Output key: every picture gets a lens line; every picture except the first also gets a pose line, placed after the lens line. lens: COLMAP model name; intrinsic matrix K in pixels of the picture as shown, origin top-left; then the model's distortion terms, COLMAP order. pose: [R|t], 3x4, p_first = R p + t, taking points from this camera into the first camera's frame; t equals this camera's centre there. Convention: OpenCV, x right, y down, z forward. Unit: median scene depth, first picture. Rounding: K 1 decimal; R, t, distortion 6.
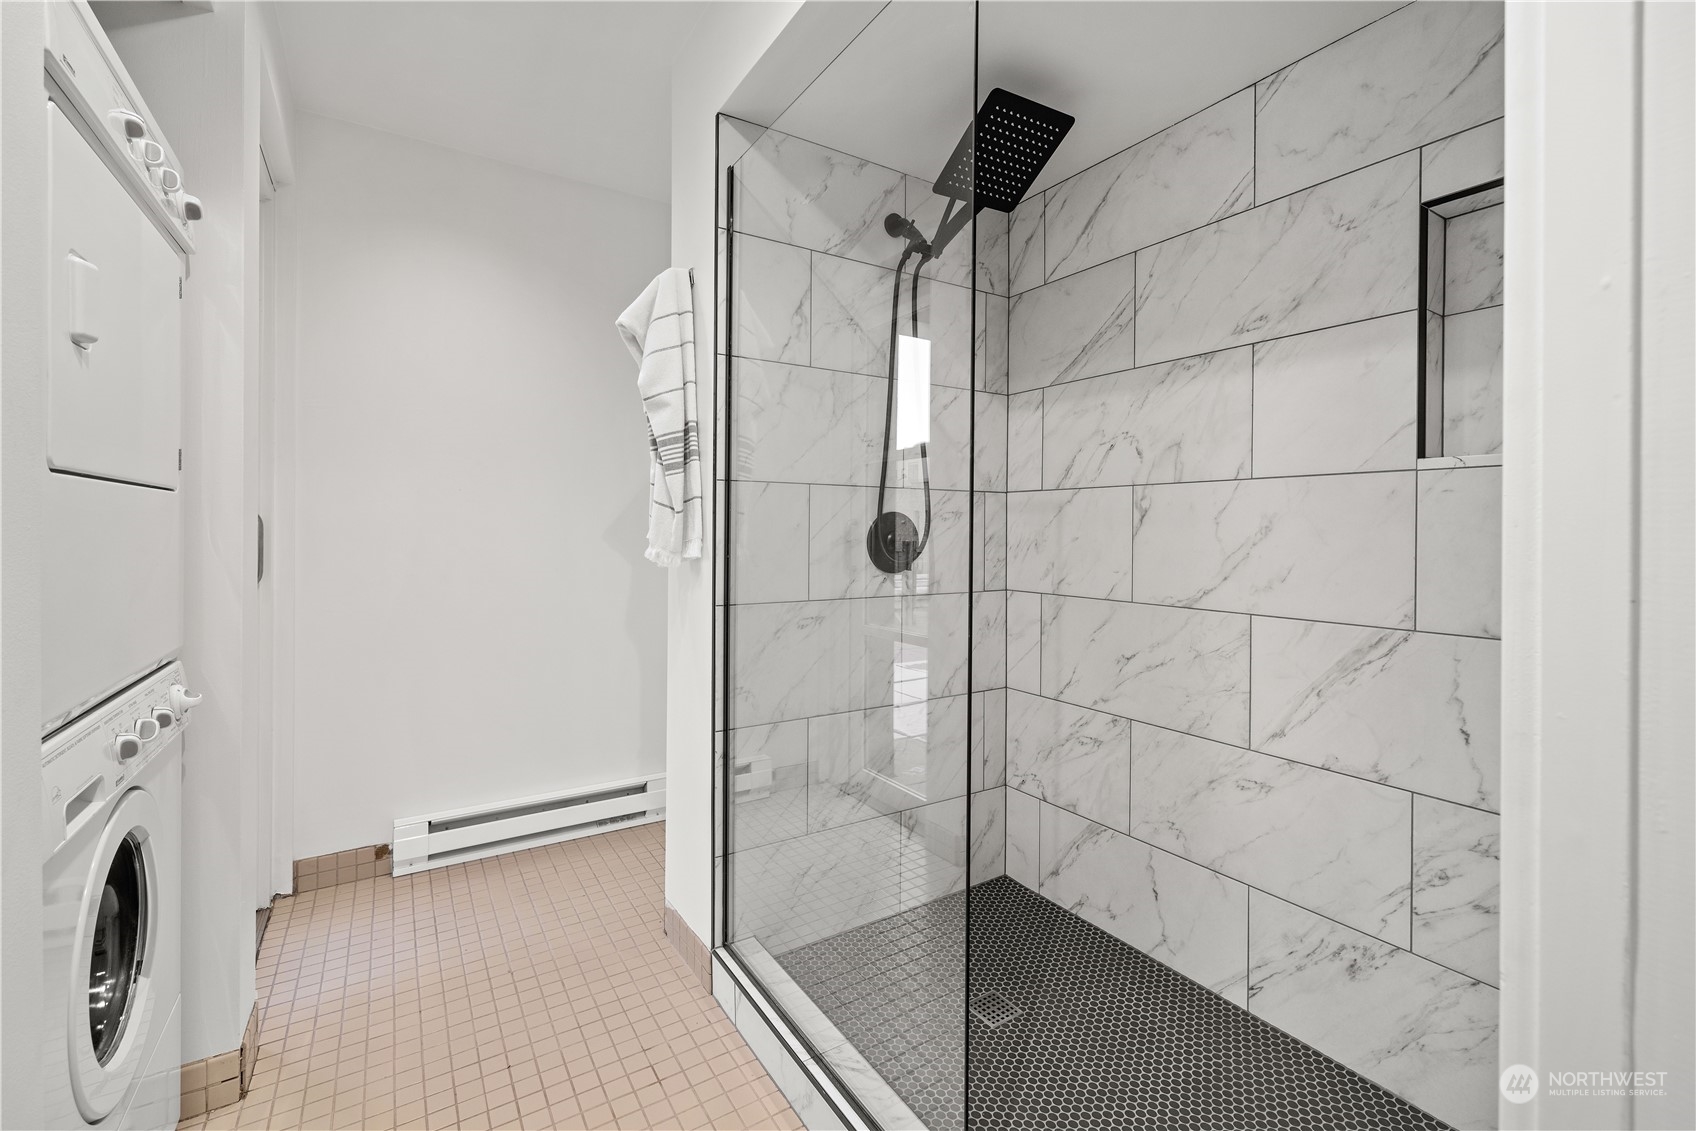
lens RADIAL K [[737.0, 0, 860.1], [0, 737.0, 524.4], [0, 0, 1]] dist [-0.000288, -0.000021]
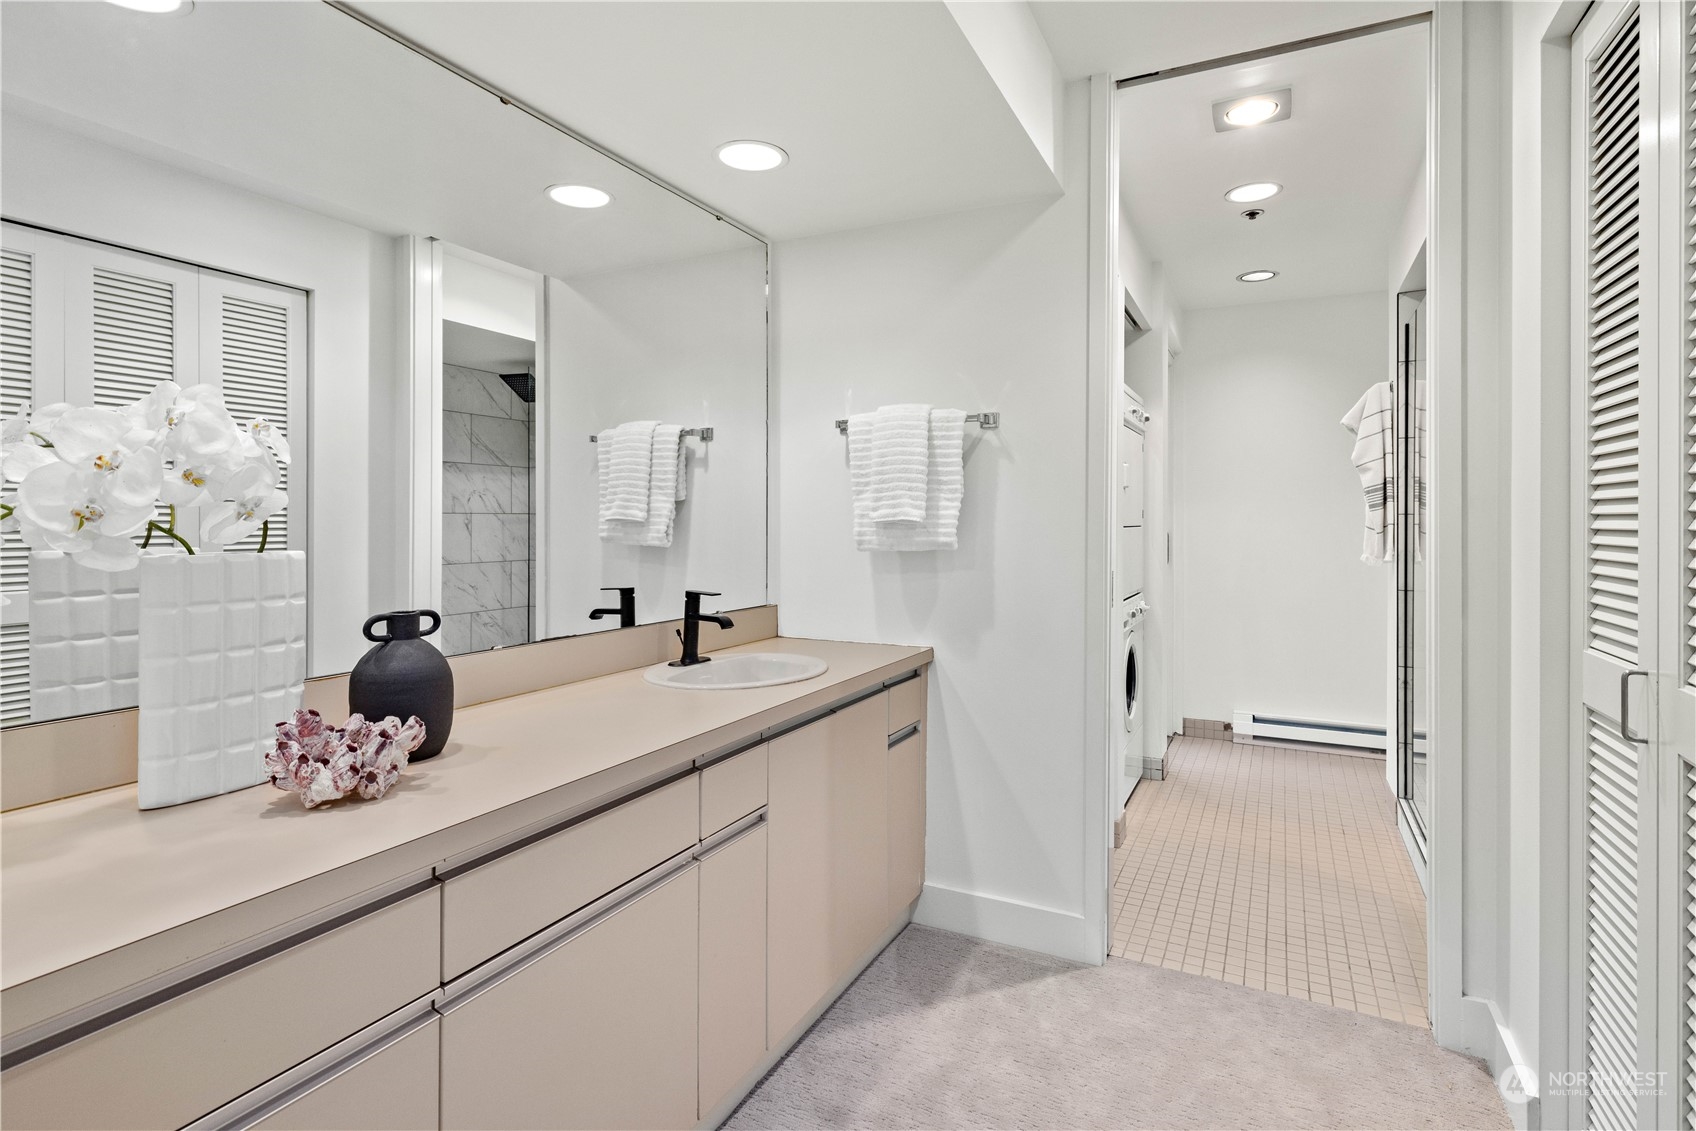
lens RADIAL K [[824.7, 0, 851.1], [0, 824.7, 518.6], [0, 0, 1]] dist [-0.000050, 0.000030]
pose [[0.501403, -0.003659, -0.865206, 0.759305], [0.002256, 0.999993, -0.002921, -0.046245], [0.865211, -0.000488, 0.501407, -0.951218]]
